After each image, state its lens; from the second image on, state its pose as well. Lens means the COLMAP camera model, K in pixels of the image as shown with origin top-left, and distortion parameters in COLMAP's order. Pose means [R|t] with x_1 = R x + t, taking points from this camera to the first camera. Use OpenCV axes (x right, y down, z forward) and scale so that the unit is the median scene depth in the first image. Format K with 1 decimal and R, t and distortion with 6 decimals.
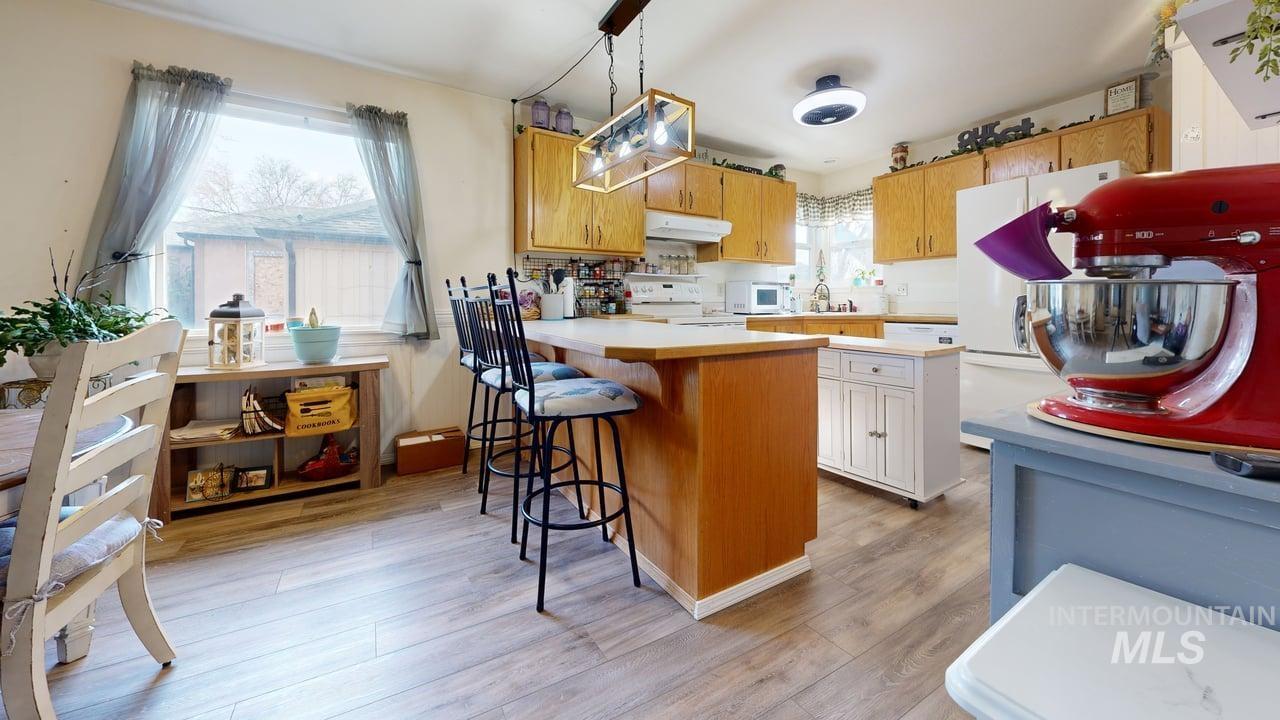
lens RADIAL K [[478.7, 0, 643.3], [0, 478.7, 366.3], [0, 0, 1]] dist [-0.002187, -0.000207]
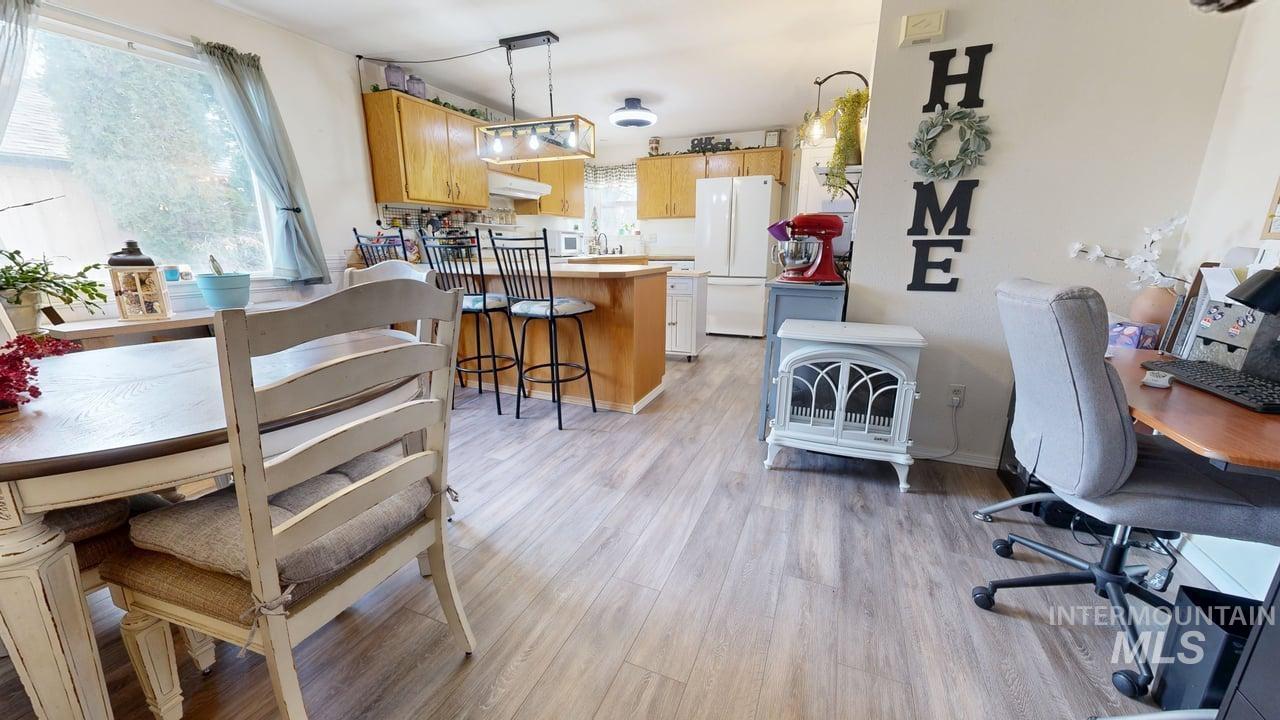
lens RADIAL K [[478.7, 0, 643.3], [0, 478.7, 366.3], [0, 0, 1]] dist [-0.002187, -0.000207]
pose [[0.837142, -0.135386, 0.529966, -0.447125], [0.076439, 0.988333, 0.131736, 0.042615], [-0.541618, -0.069772, 0.837724, -0.323780]]
